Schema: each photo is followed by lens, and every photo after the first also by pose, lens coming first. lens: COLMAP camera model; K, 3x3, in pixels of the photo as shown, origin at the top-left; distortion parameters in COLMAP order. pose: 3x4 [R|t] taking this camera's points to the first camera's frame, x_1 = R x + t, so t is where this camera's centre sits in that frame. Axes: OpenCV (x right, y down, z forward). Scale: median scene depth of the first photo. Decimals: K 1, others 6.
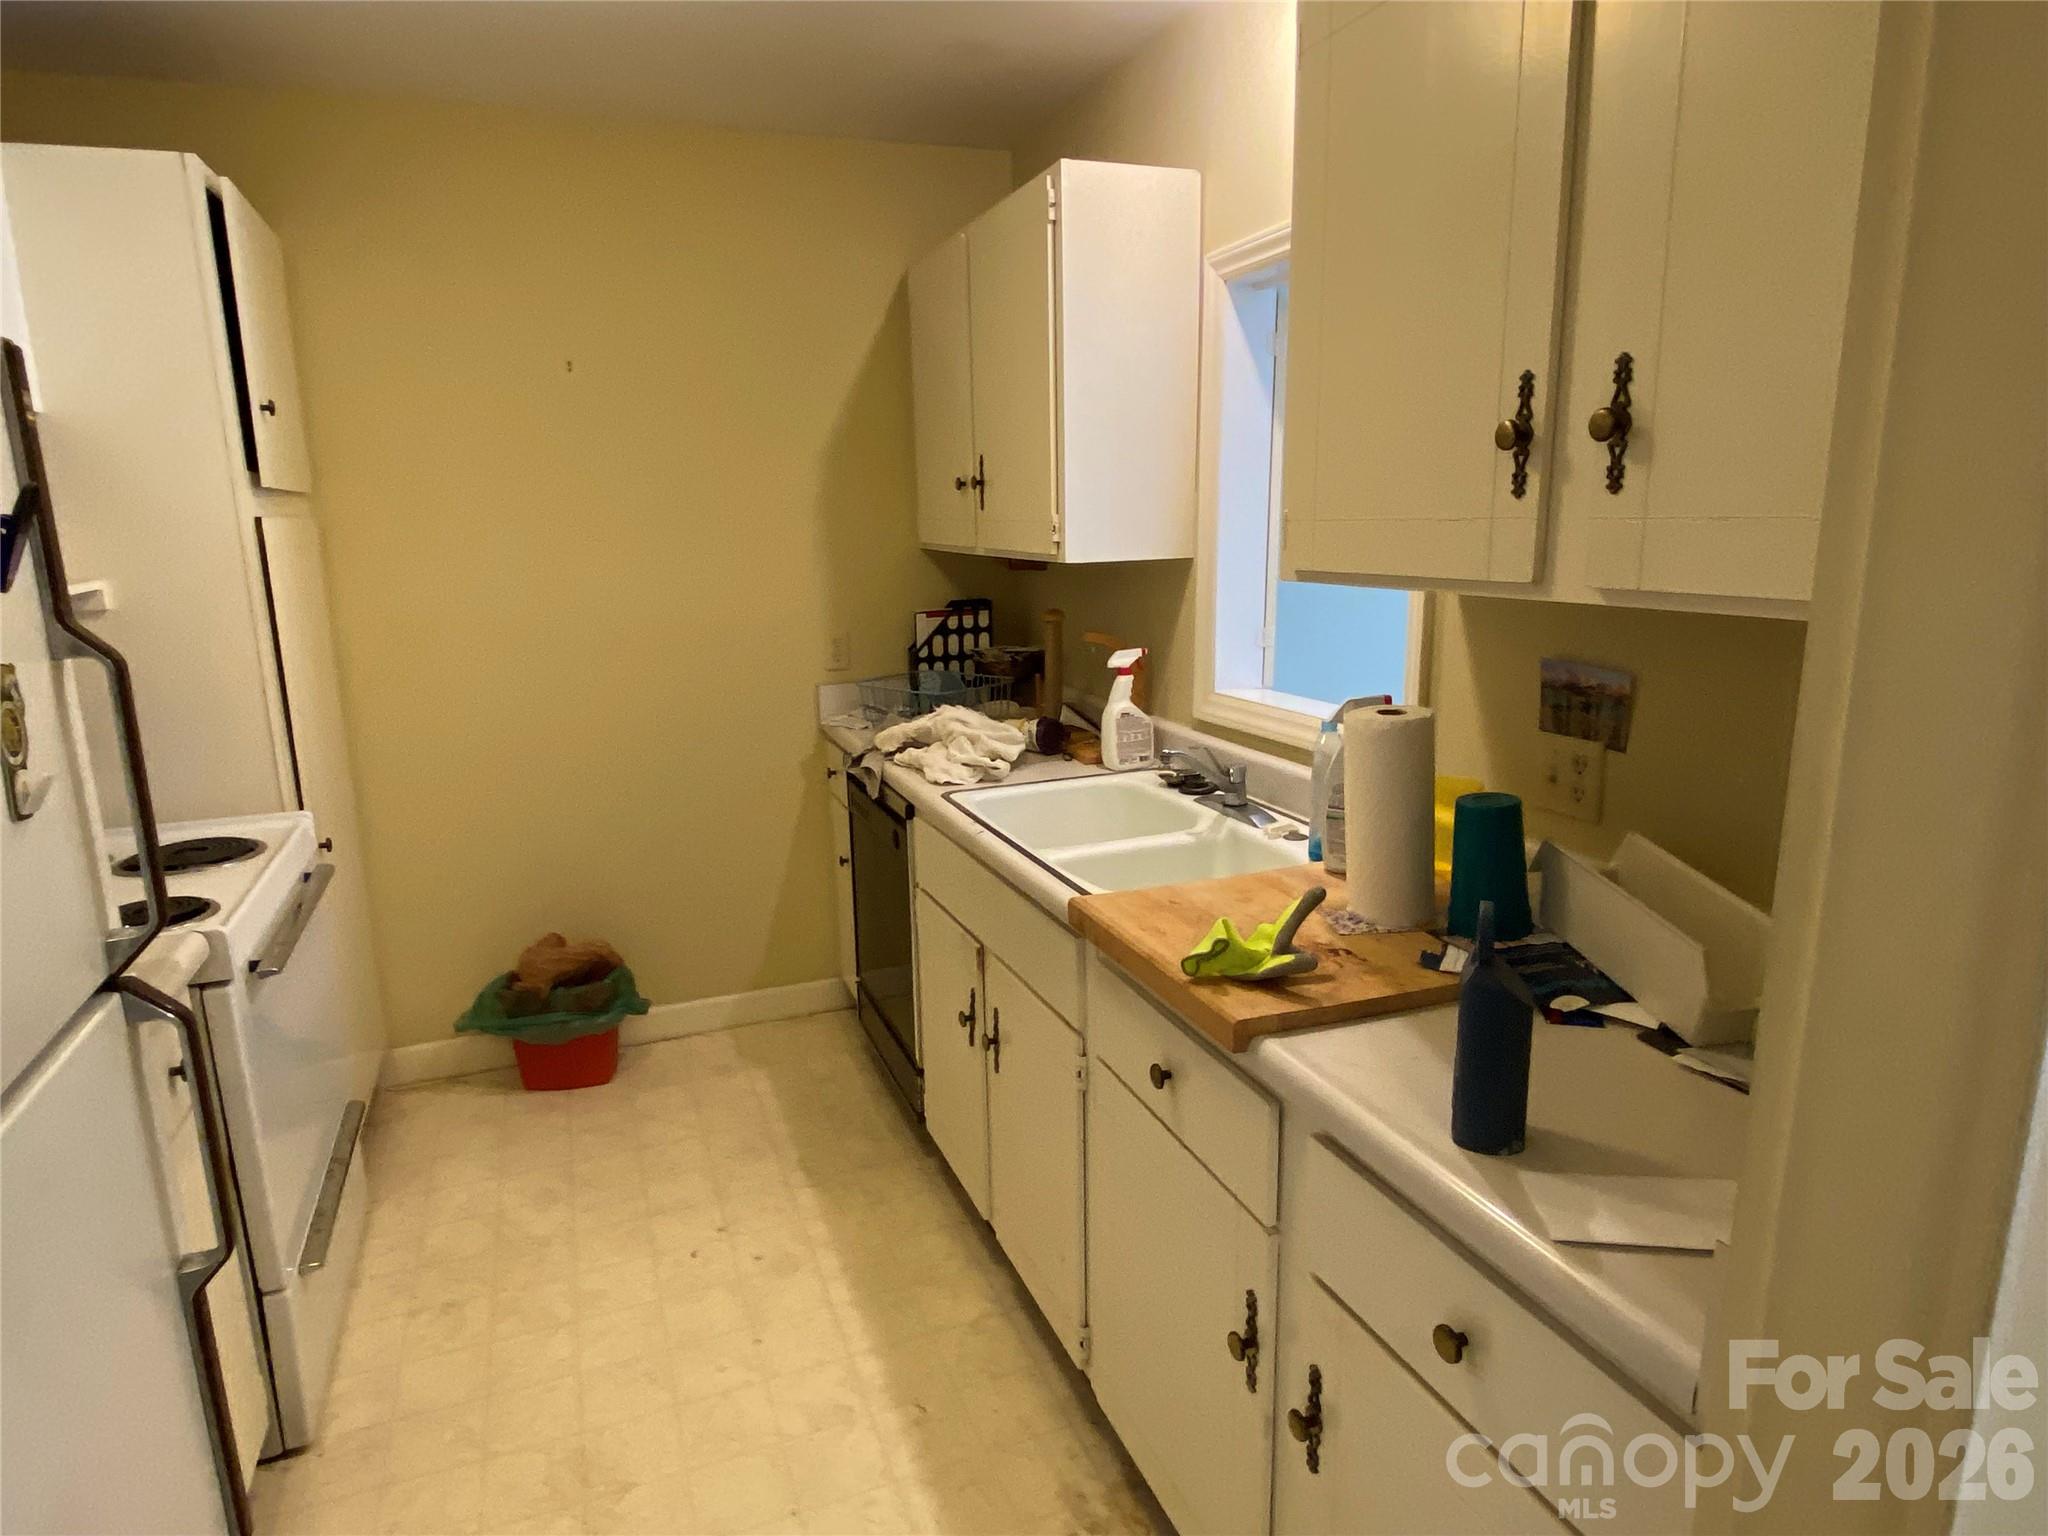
lens RADIAL K [[1180.5, 0, 1022.3], [0, 1180.5, 755.7], [0, 0, 1]] dist [0.059095, -0.059671]
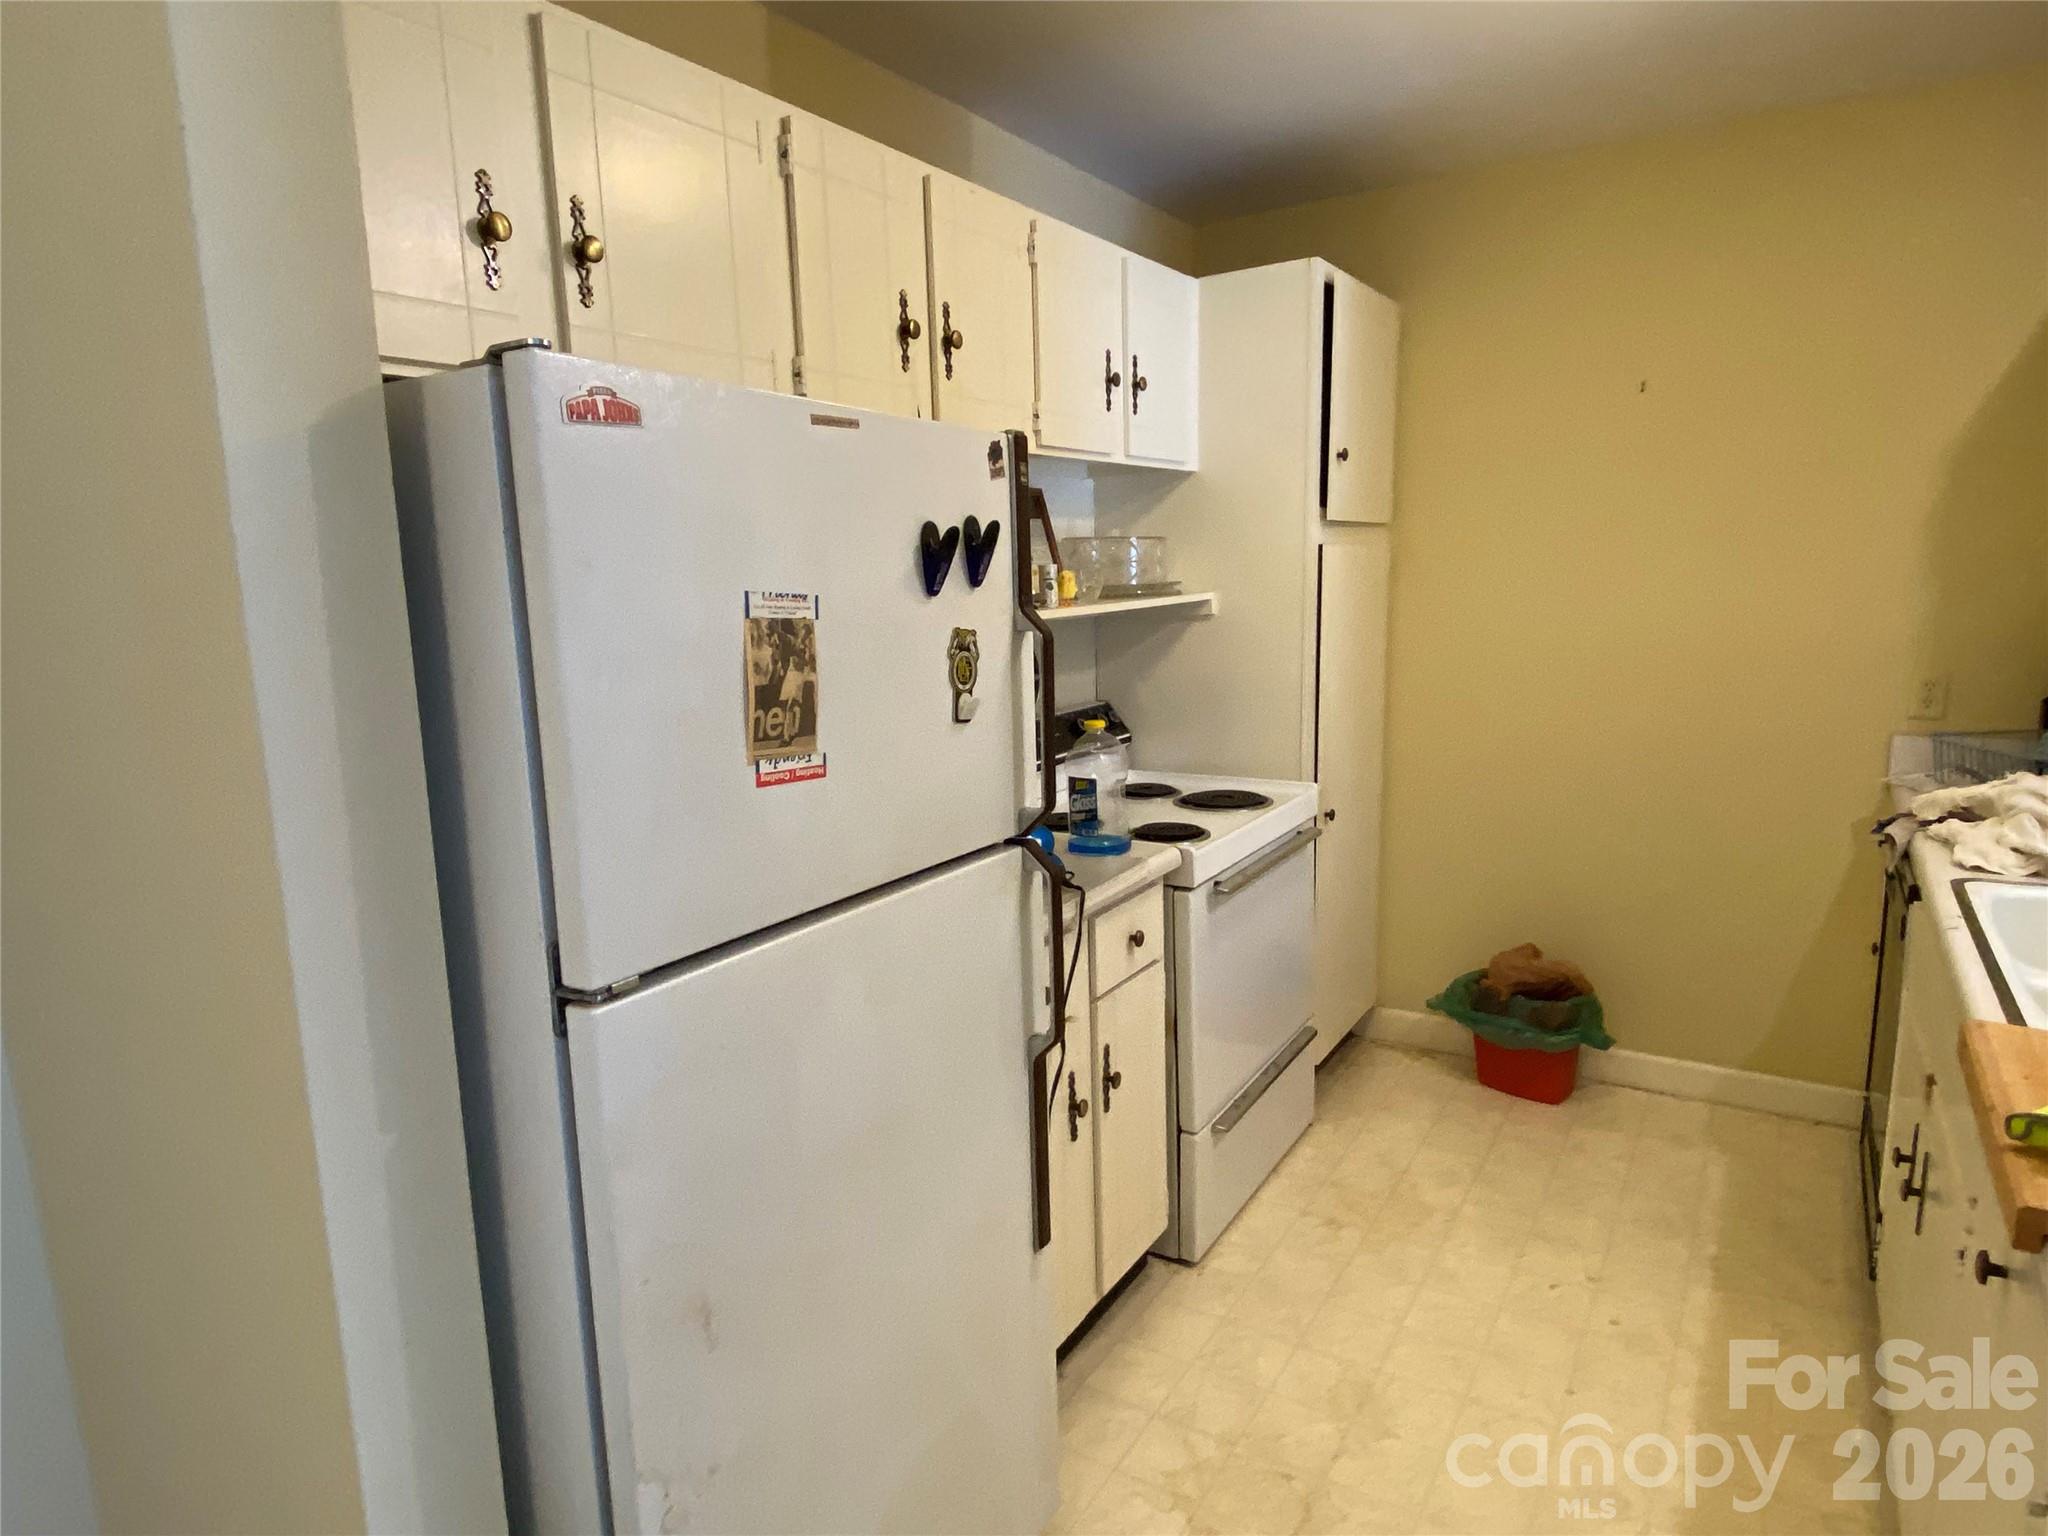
lens RADIAL K [[1180.5, 0, 1022.3], [0, 1180.5, 755.7], [0, 0, 1]] dist [0.059095, -0.059671]
pose [[0.596681, 0.126365, -0.792467, 0.159692], [-0.143947, 0.988361, 0.049218, 0.001720], [0.789462, 0.084706, 0.607926, 0.021540]]
